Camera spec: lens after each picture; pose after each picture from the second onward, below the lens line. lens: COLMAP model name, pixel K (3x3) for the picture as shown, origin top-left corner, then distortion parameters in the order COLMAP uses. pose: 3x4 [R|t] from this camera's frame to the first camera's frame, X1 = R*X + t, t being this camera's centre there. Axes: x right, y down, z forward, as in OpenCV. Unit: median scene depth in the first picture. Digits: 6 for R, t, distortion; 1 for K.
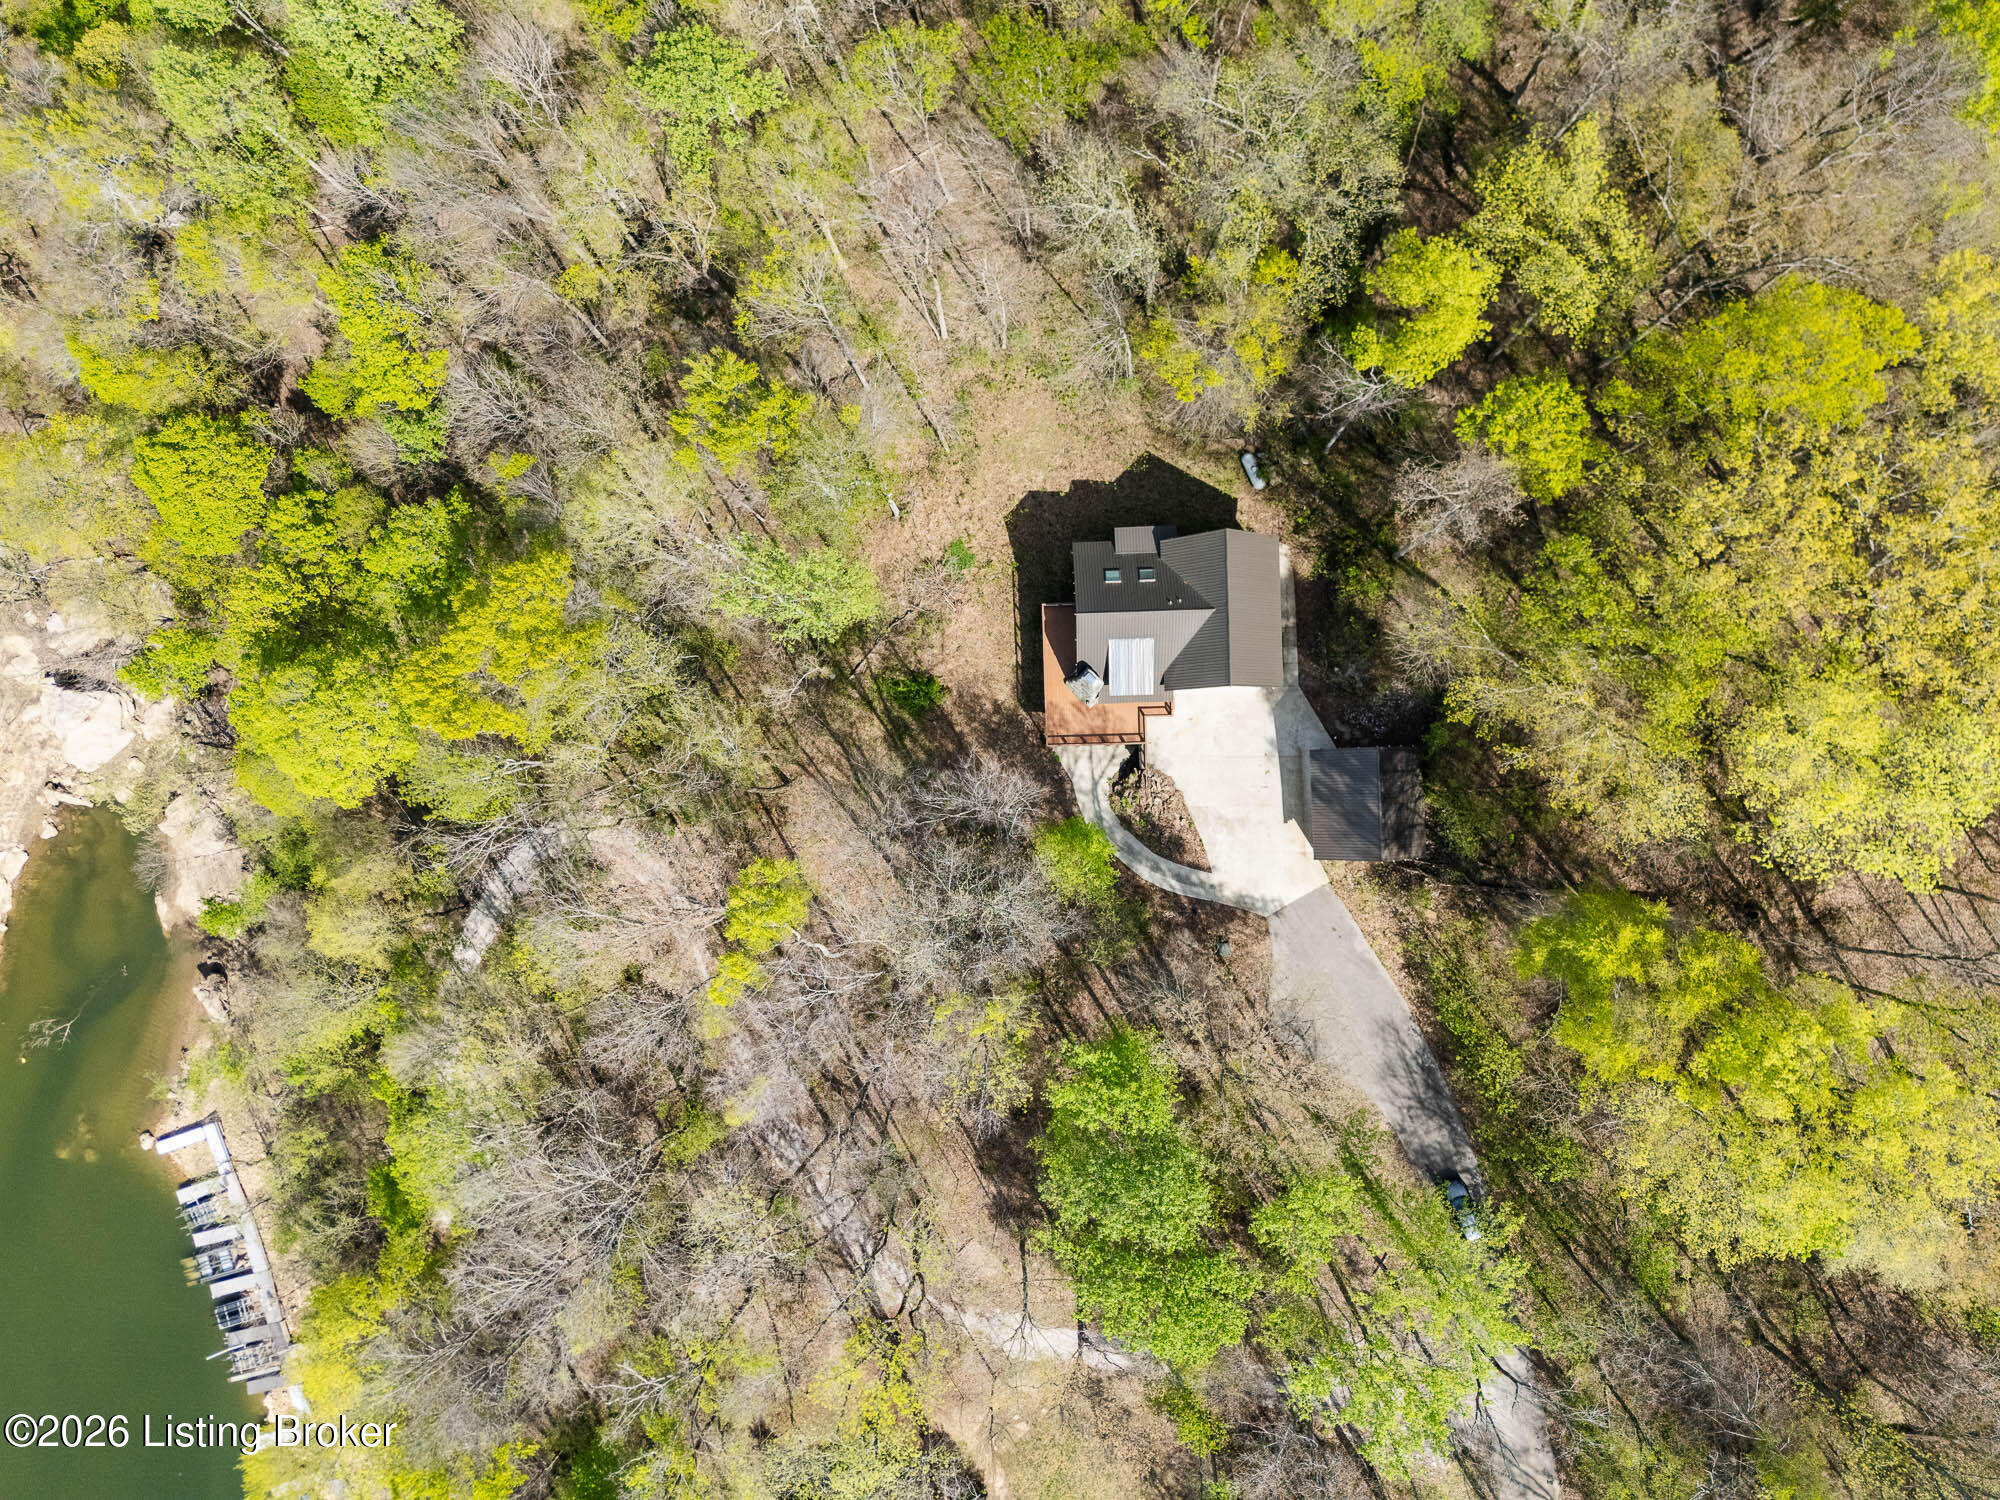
lens RADIAL K [[1398.9, 0, 1000.0], [0, 1398.9, 750.0], [0, 0, 1]] dist [0.008449, 0.000538]
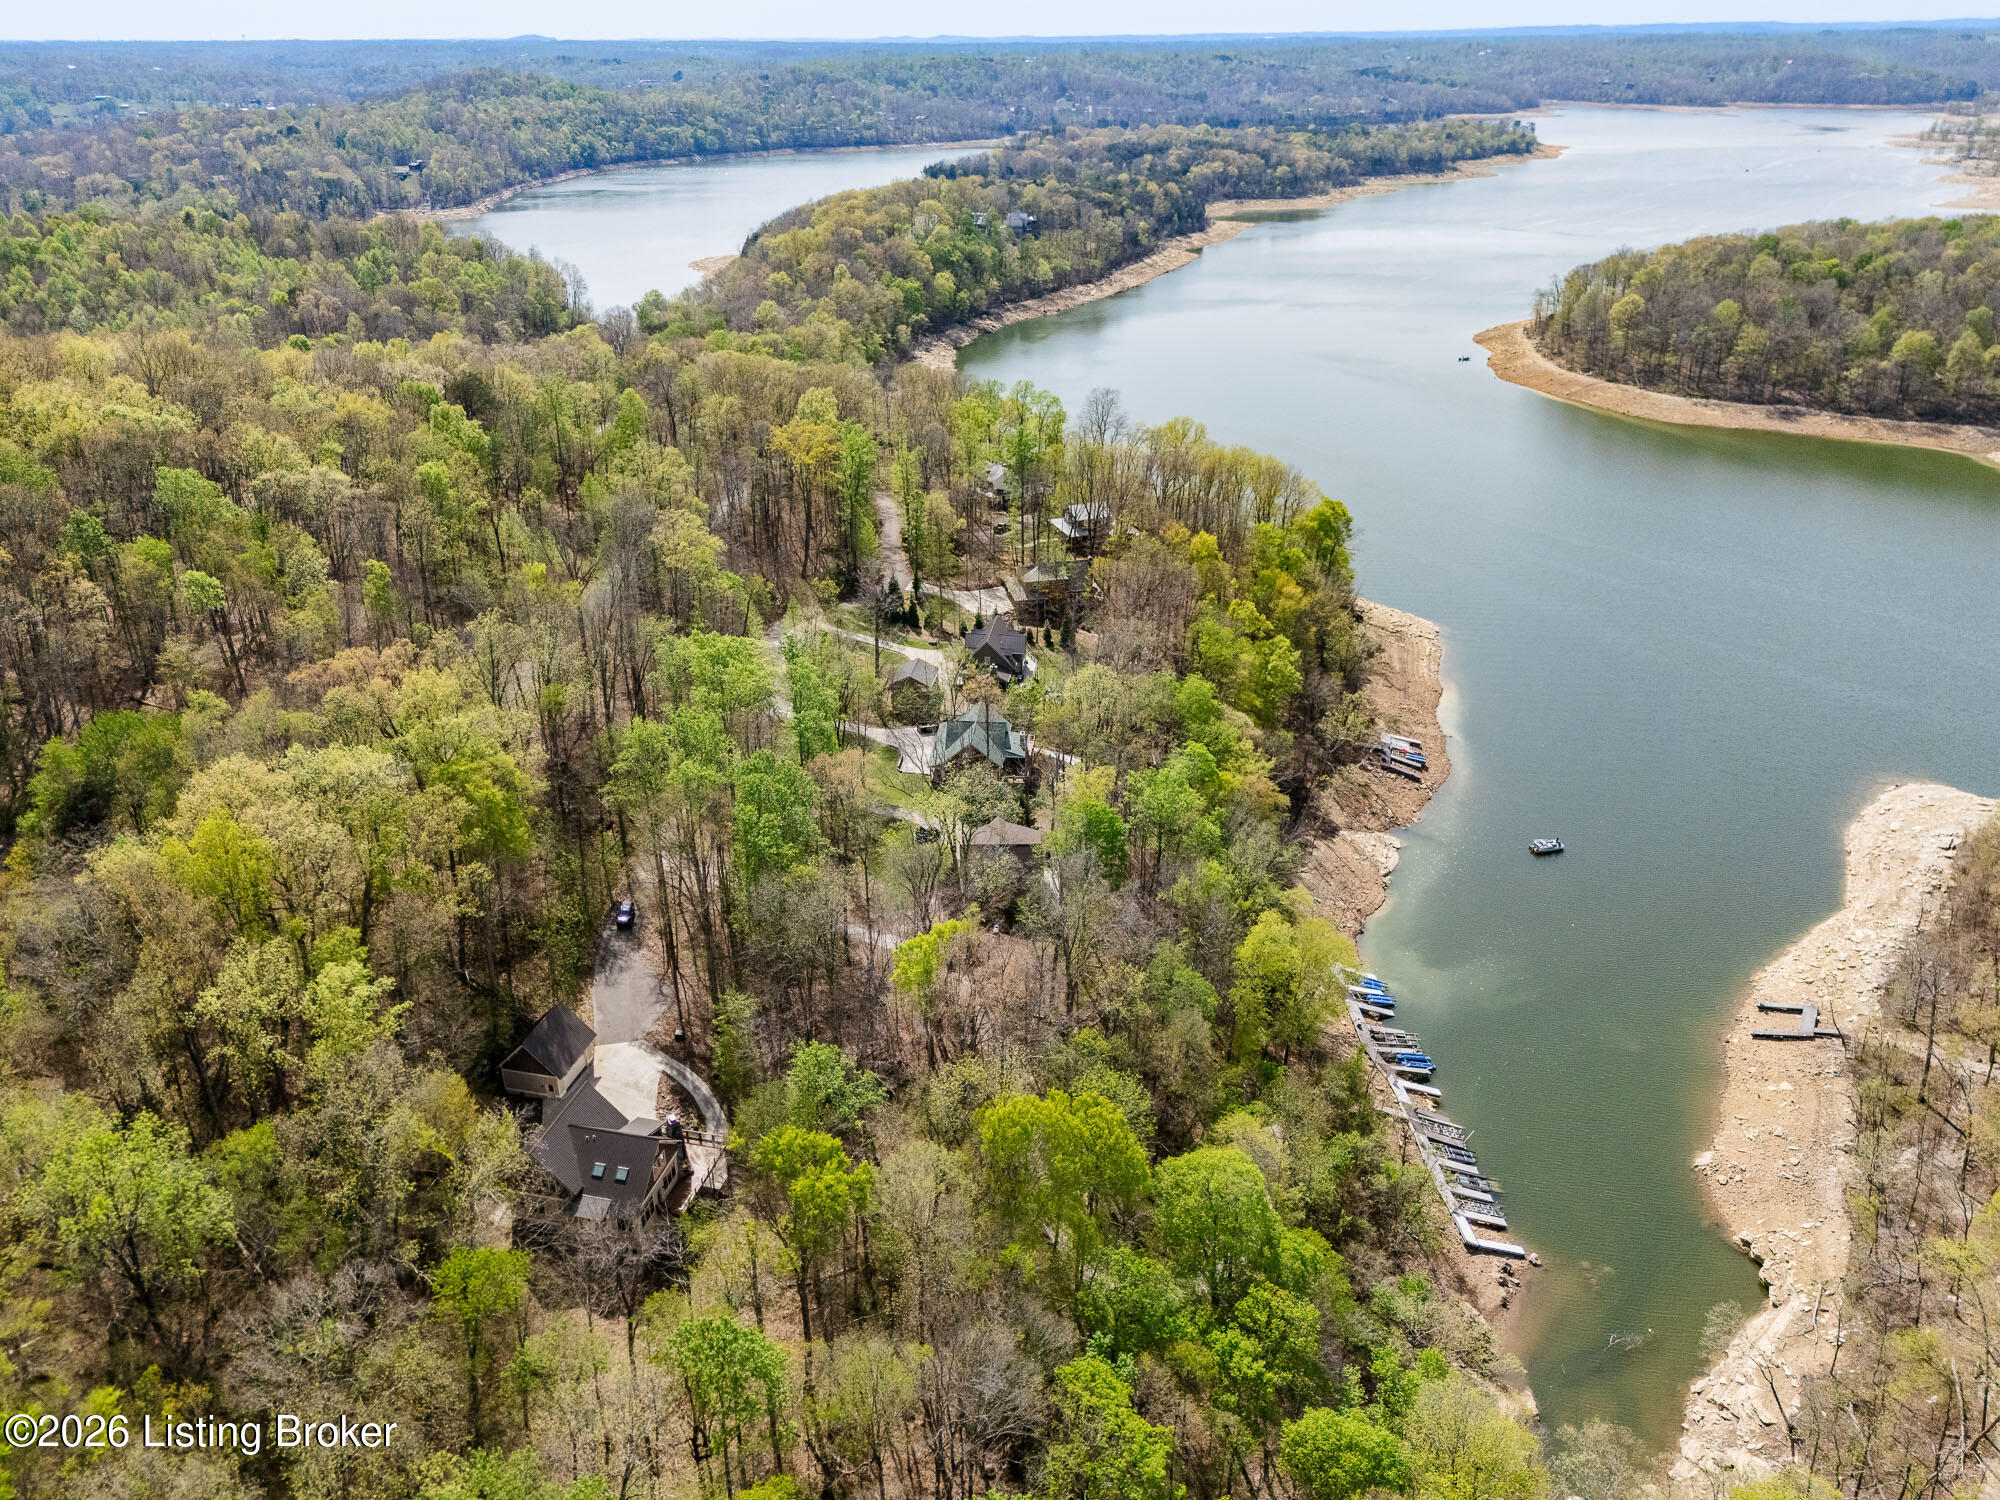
lens RADIAL K [[1398.9, 0, 1000.0], [0, 1398.9, 750.0], [0, 0, 1]] dist [0.008449, 0.000538]
pose [[-0.965077, -0.099875, 0.242179, -0.507592], [0.261631, -0.414170, 0.871787, -0.948367], [0.013234, 0.904703, 0.425836, 0.054415]]
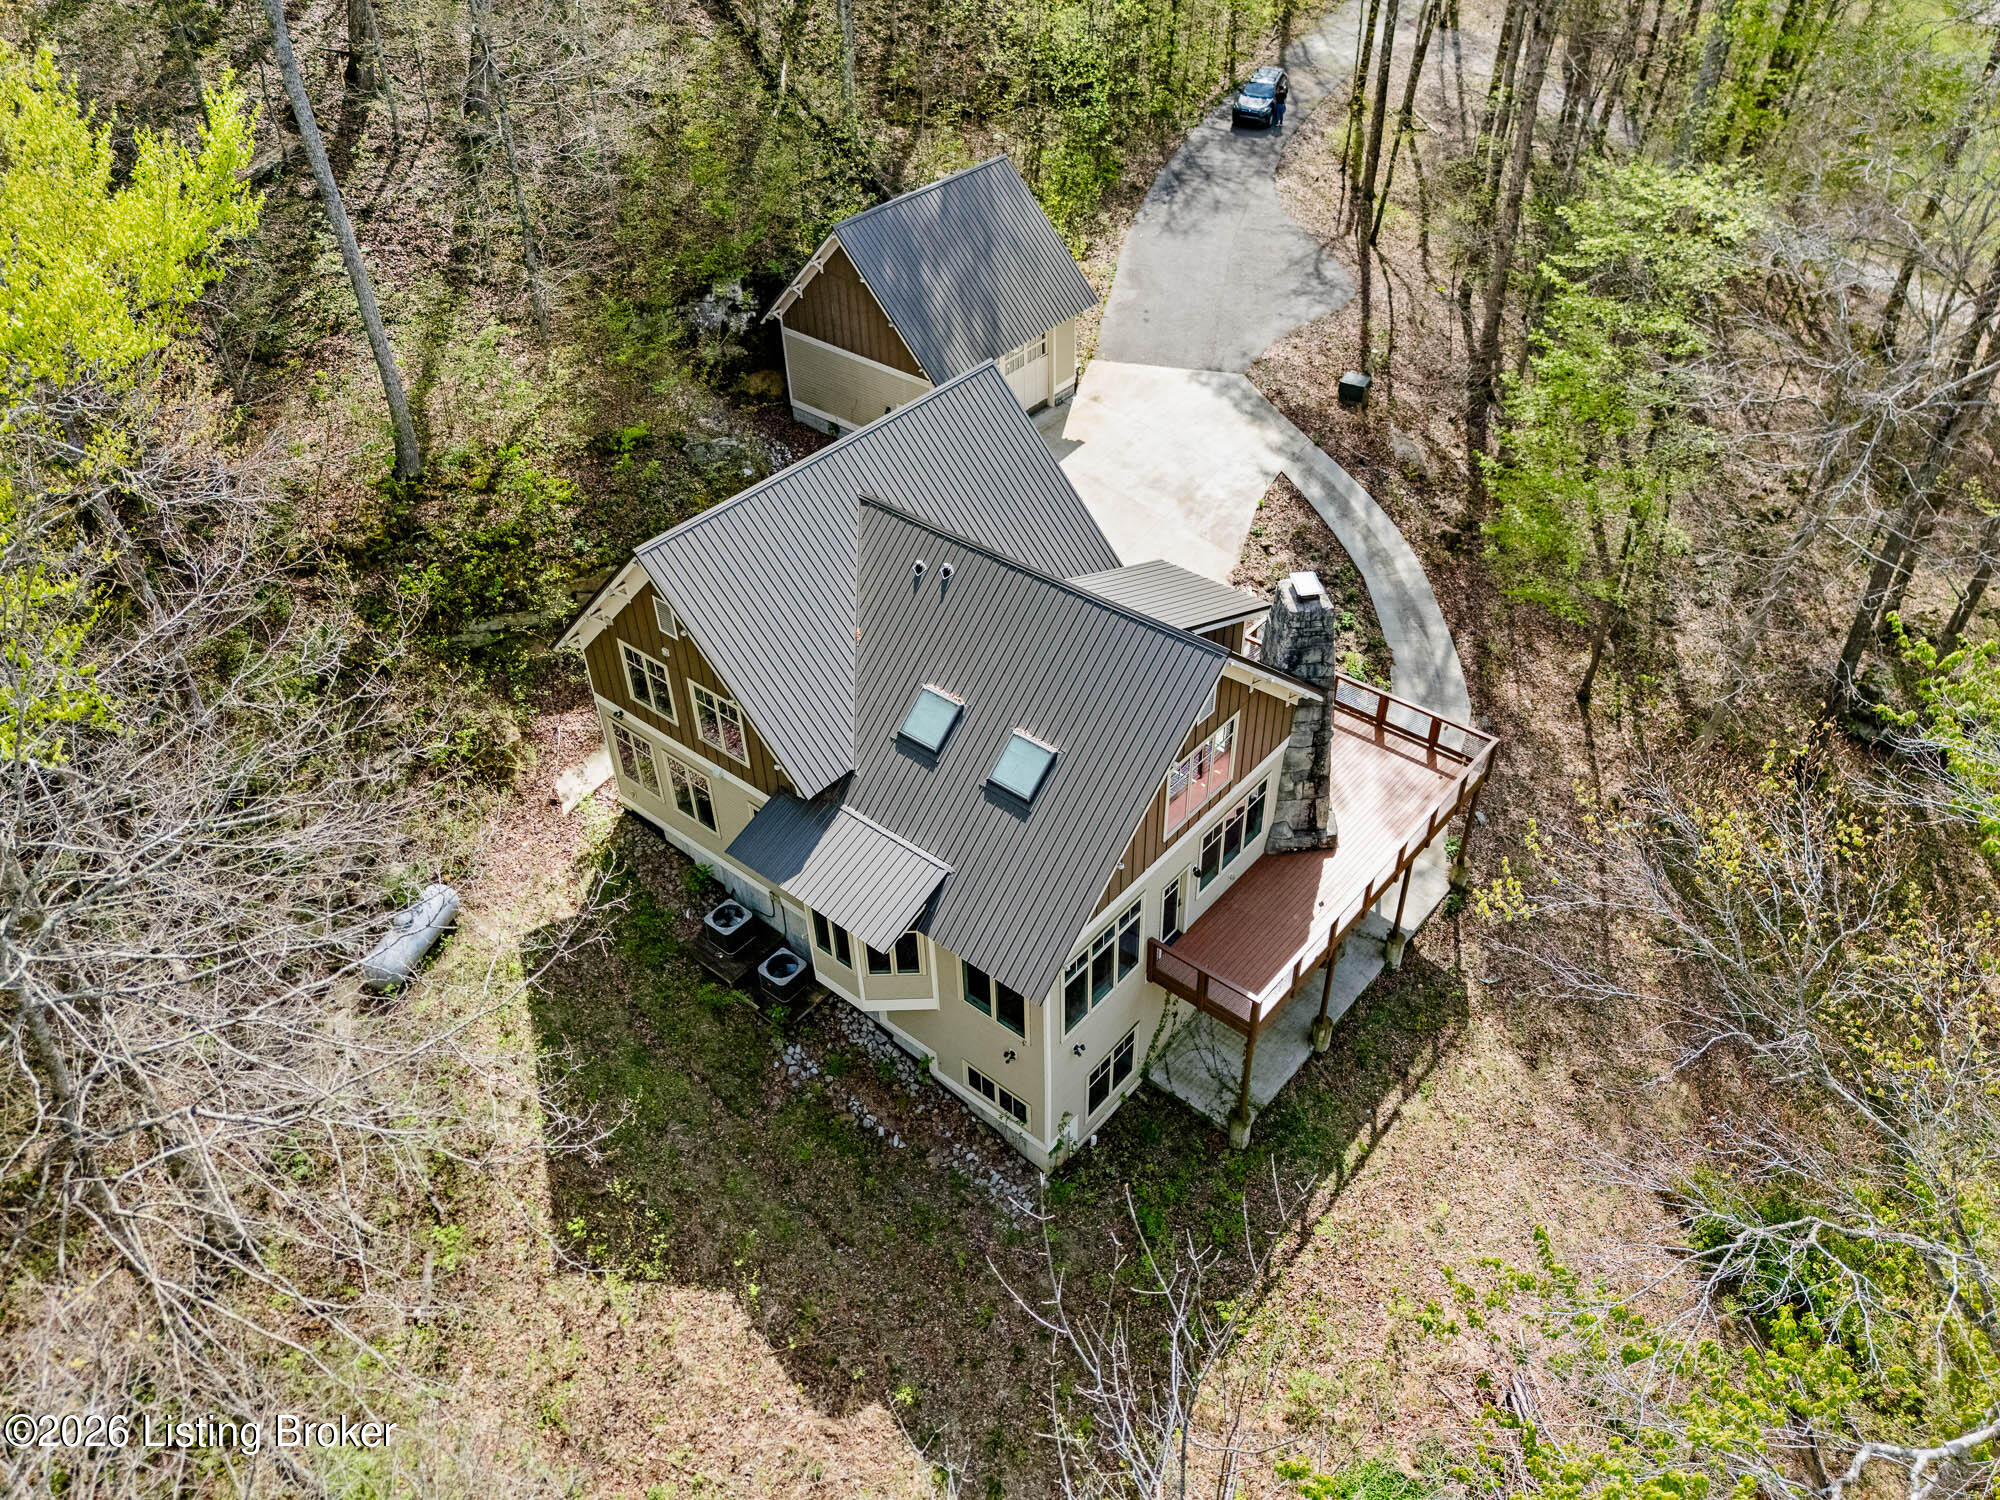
lens RADIAL K [[1398.9, 0, 1000.0], [0, 1398.9, 750.0], [0, 0, 1]] dist [0.008449, 0.000538]
pose [[-0.742579, -0.417645, 0.523592, -0.049774], [0.669313, -0.491272, 0.557380, -0.252448], [0.024439, 0.764345, 0.644344, 0.752974]]
